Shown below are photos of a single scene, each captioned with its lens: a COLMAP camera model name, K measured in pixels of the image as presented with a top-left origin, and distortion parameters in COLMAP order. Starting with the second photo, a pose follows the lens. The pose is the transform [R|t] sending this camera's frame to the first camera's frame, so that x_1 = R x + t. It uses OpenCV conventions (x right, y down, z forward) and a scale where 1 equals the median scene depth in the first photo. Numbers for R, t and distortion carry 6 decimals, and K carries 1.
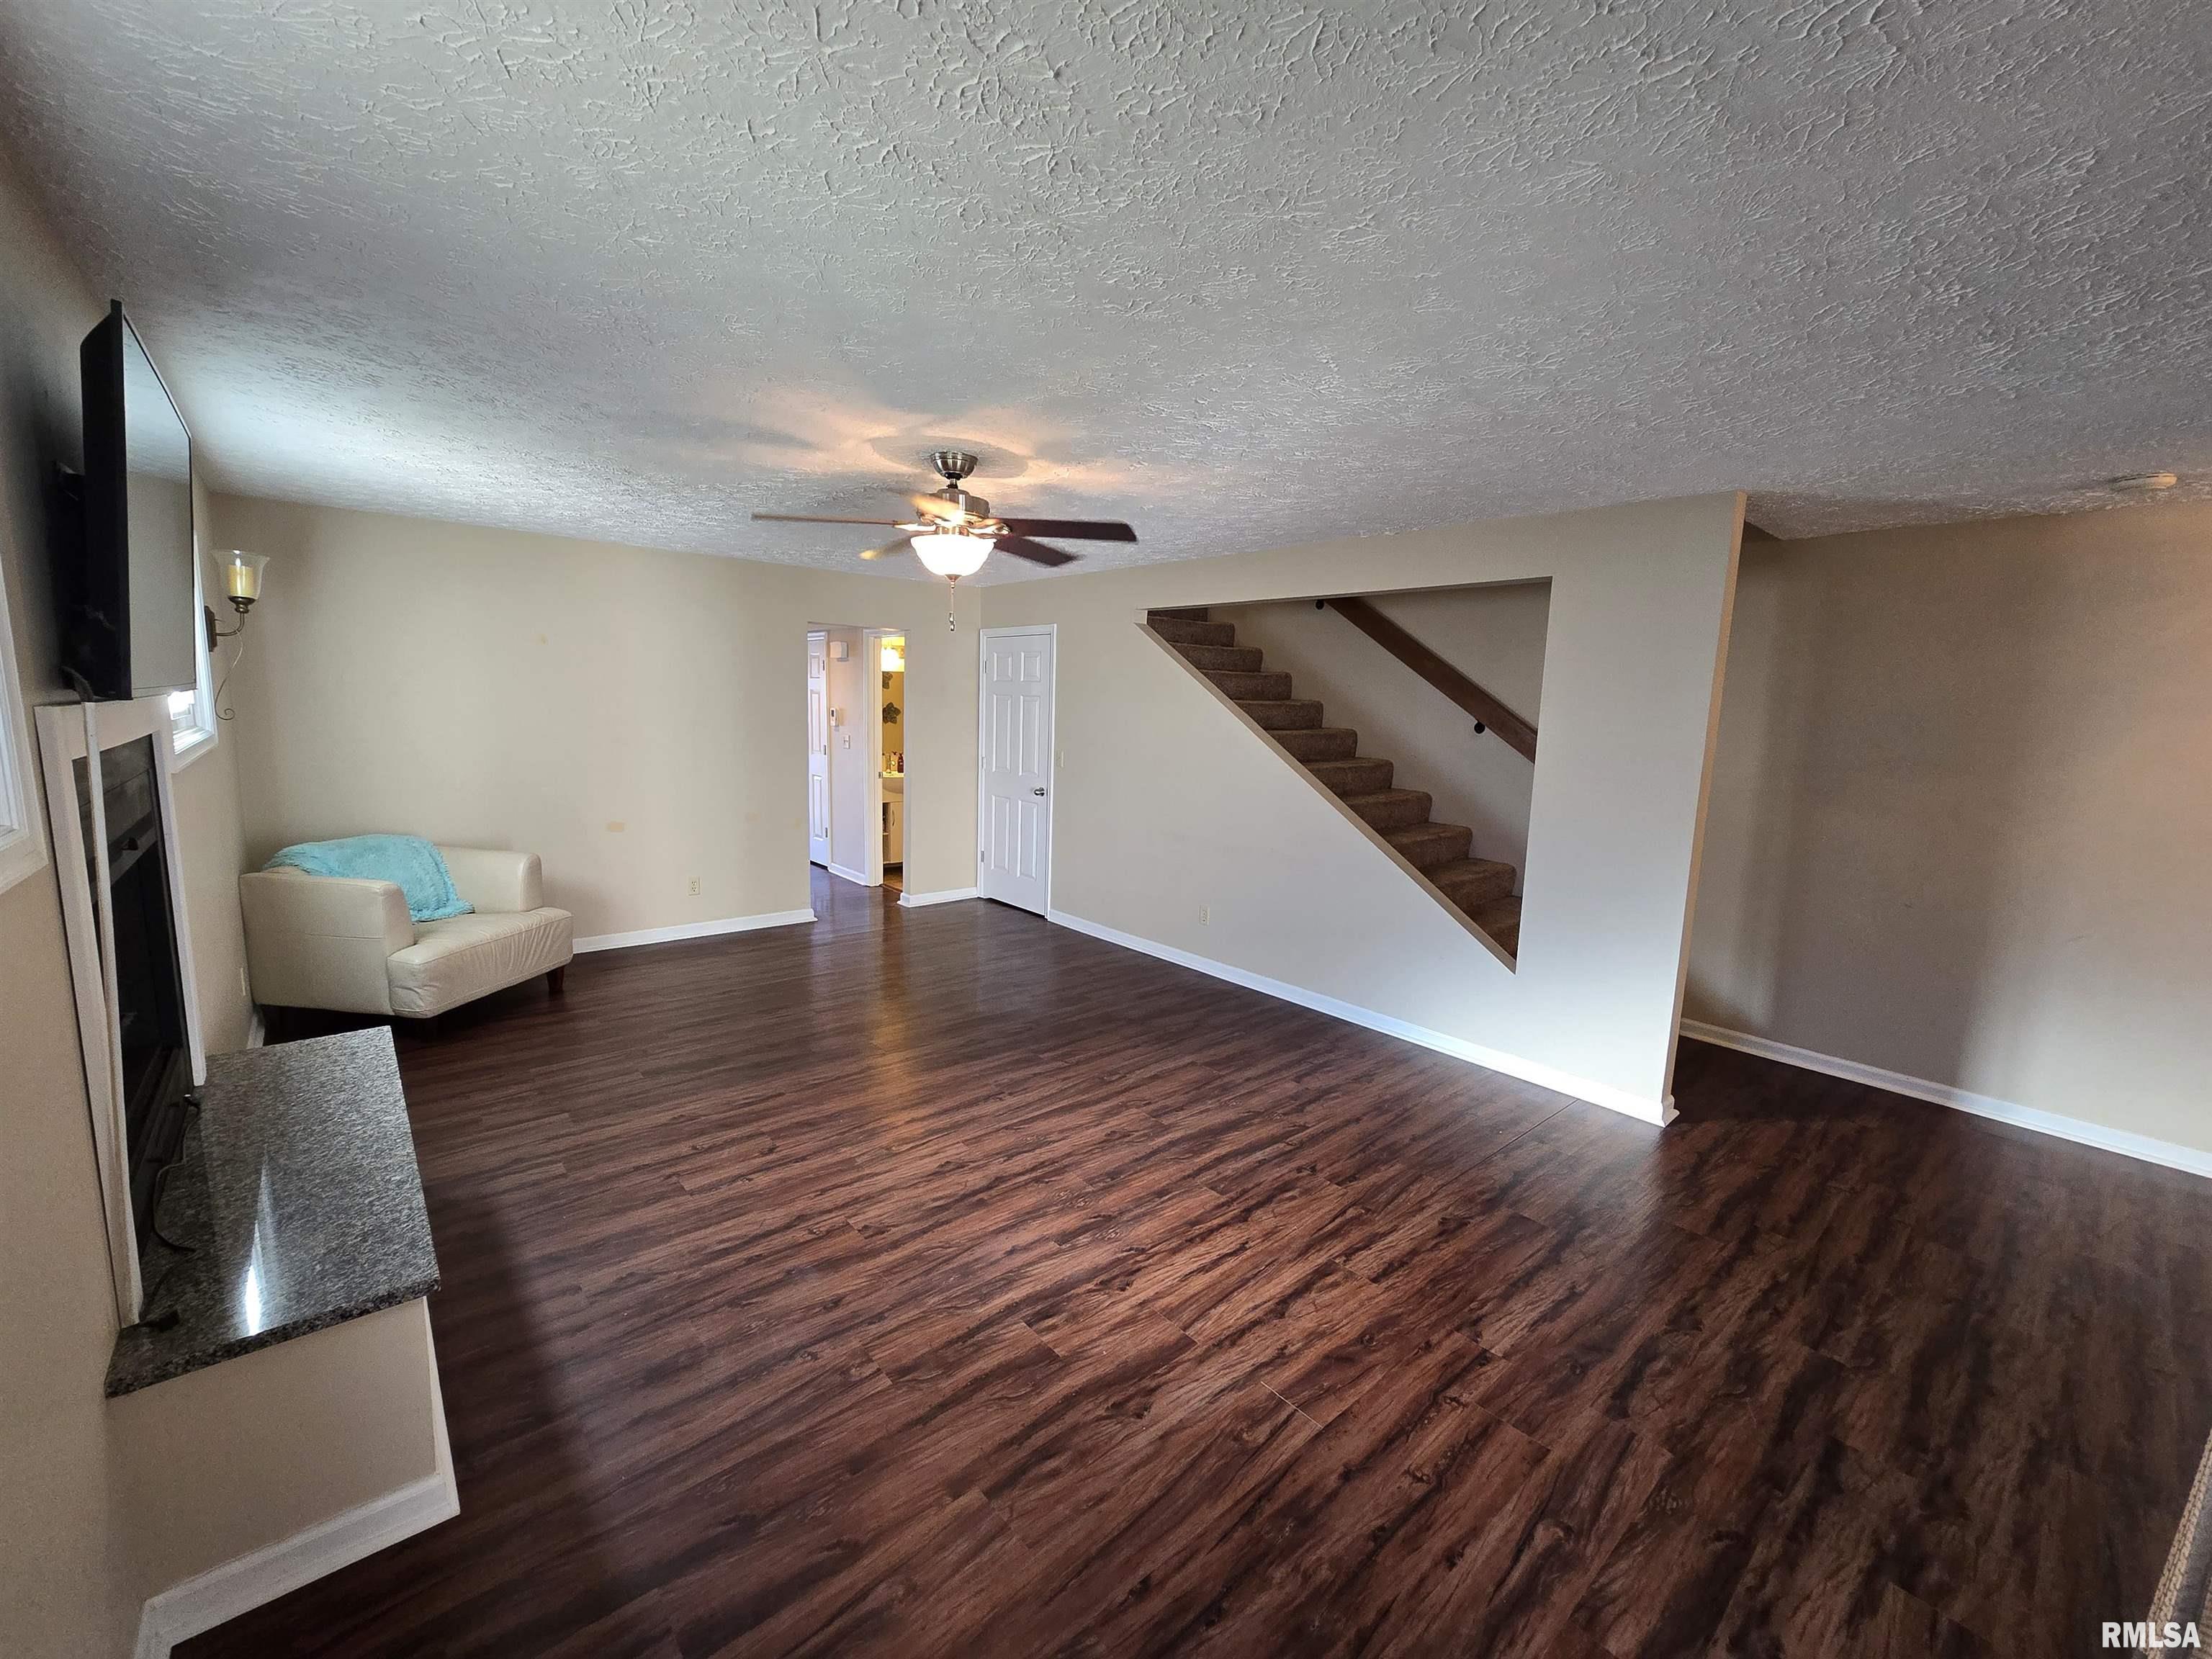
lens RADIAL K [[905.4, 0, 1101.8], [0, 905.4, 837.1], [0, 0, 1]] dist [-0.004665, 0.000899]
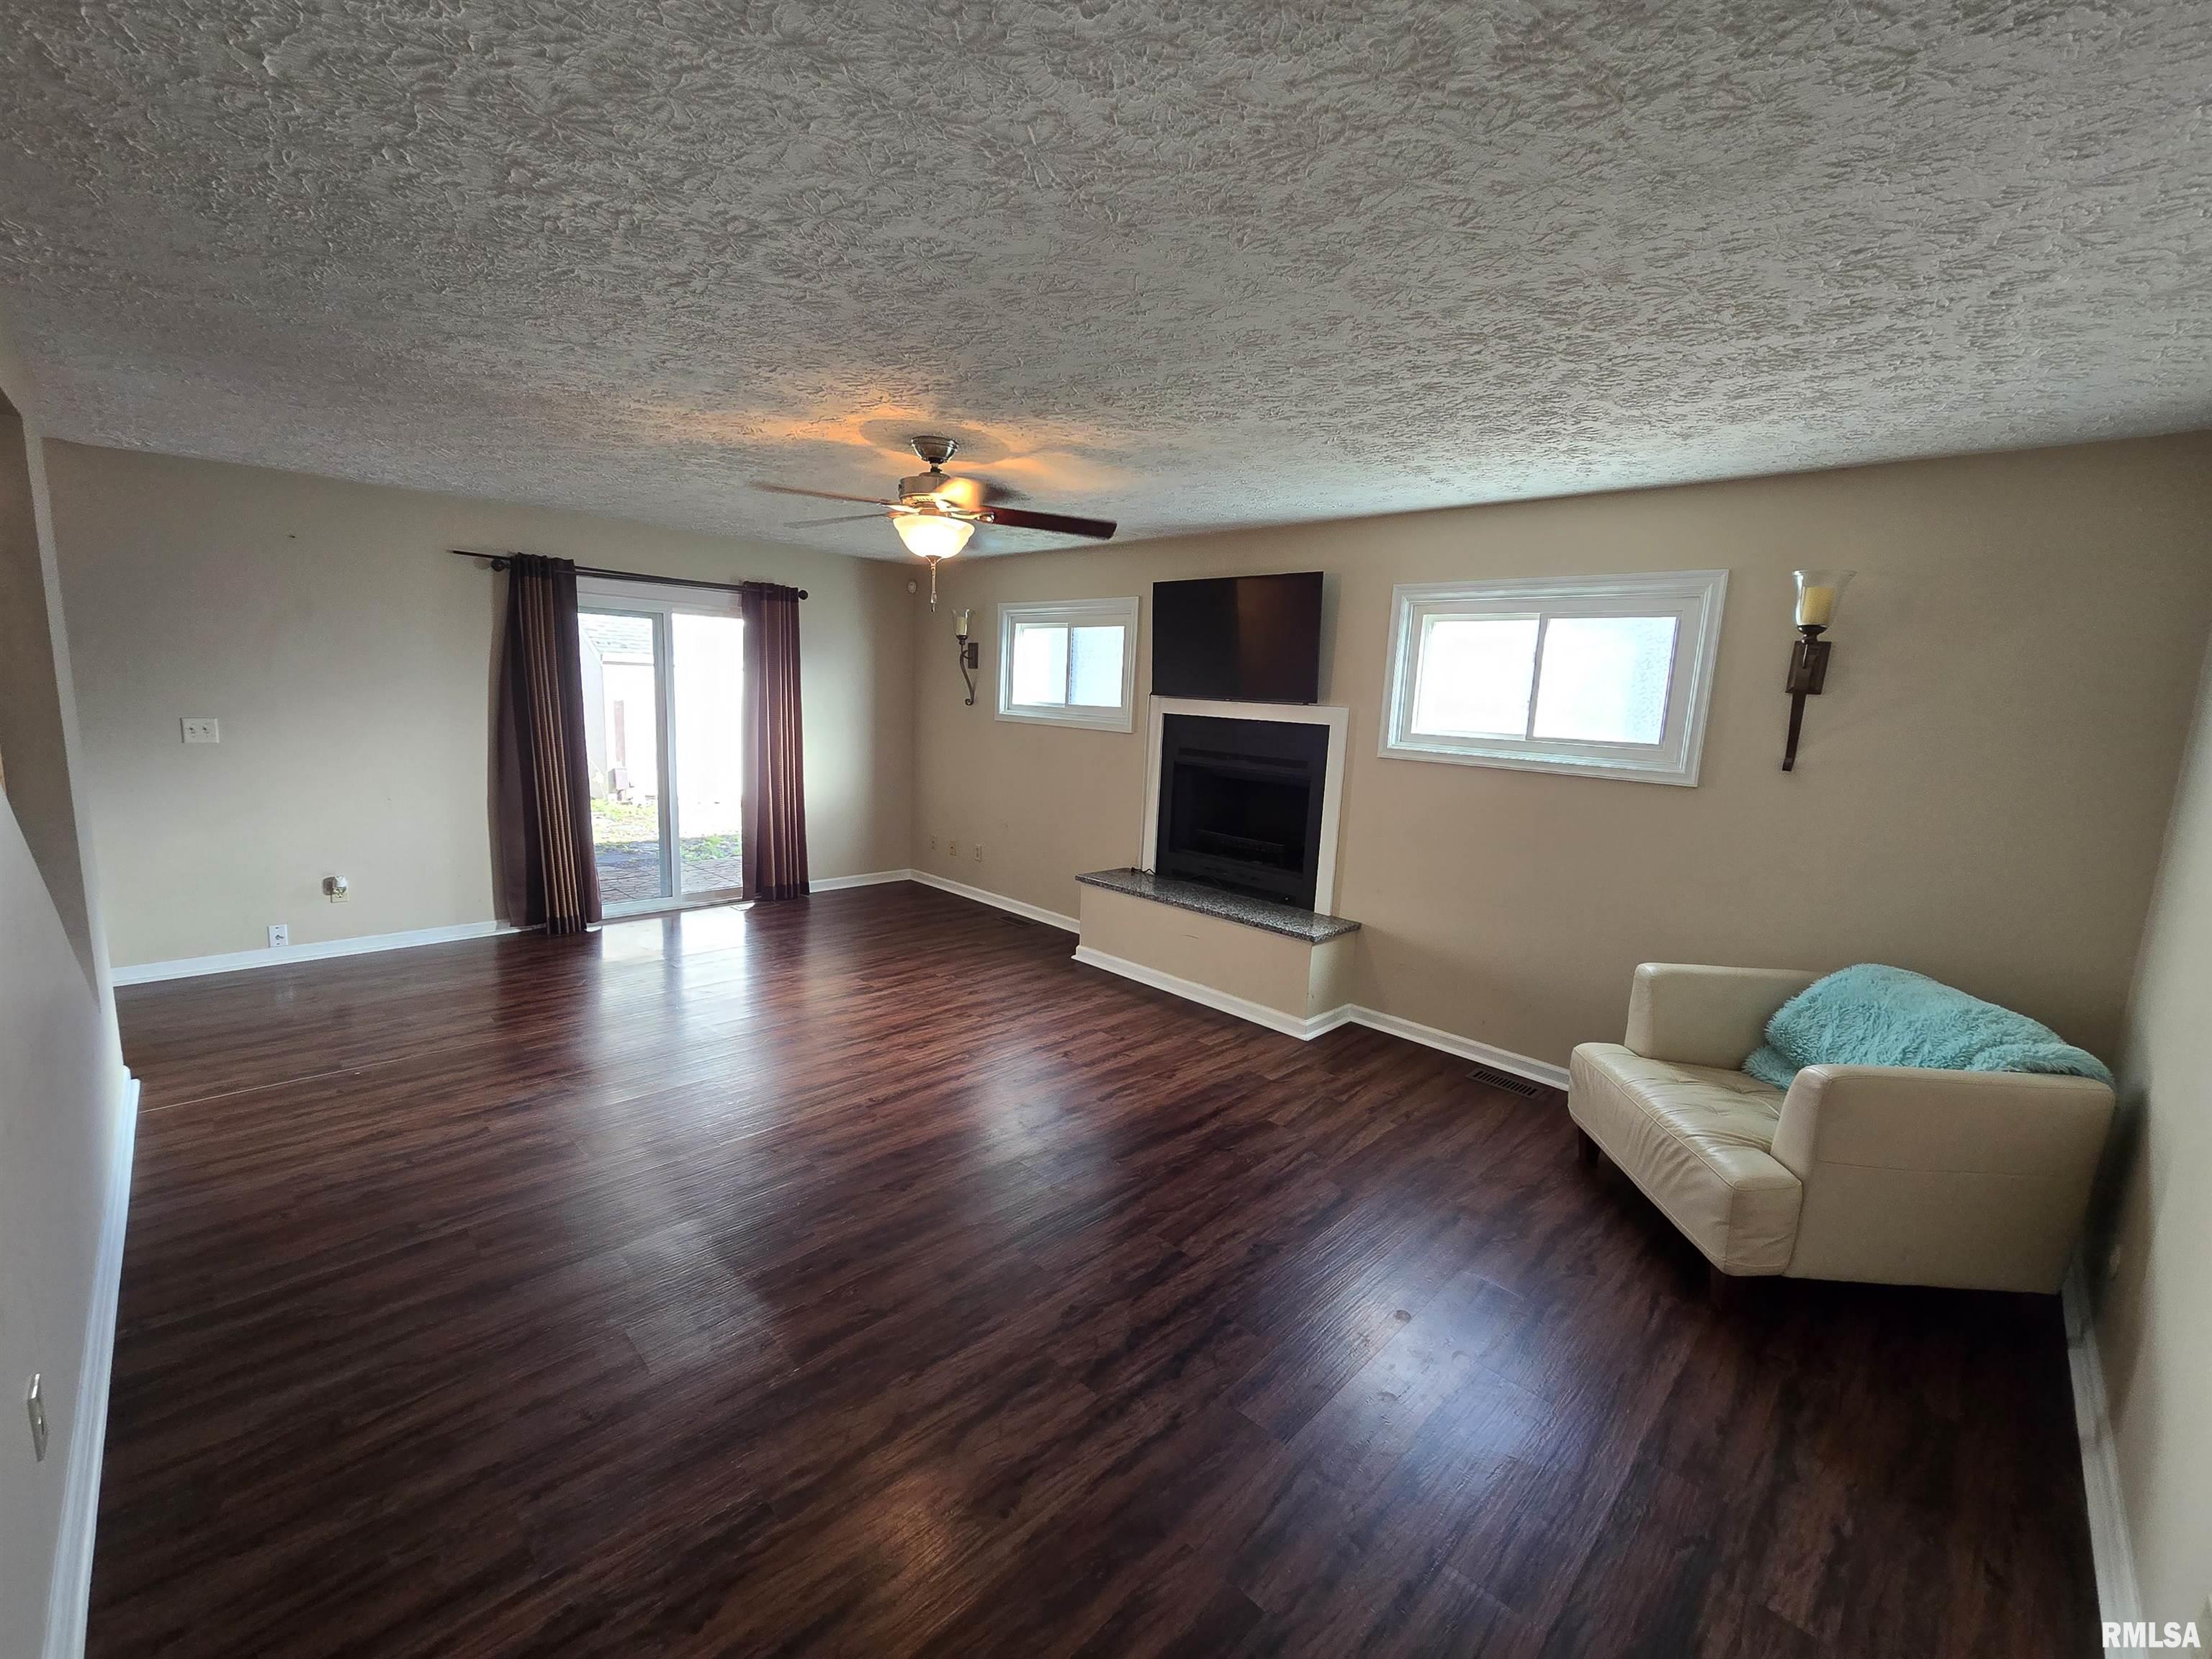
lens RADIAL K [[905.4, 0, 1103.1], [0, 905.4, 827.0], [0, 0, 1]] dist [-0.004665, 0.000899]
pose [[-0.993351, -0.066510, -0.093969, -0.286570], [-0.091627, 0.950926, 0.295541, -0.329191], [0.069701, 0.302186, -0.950697, 2.145046]]
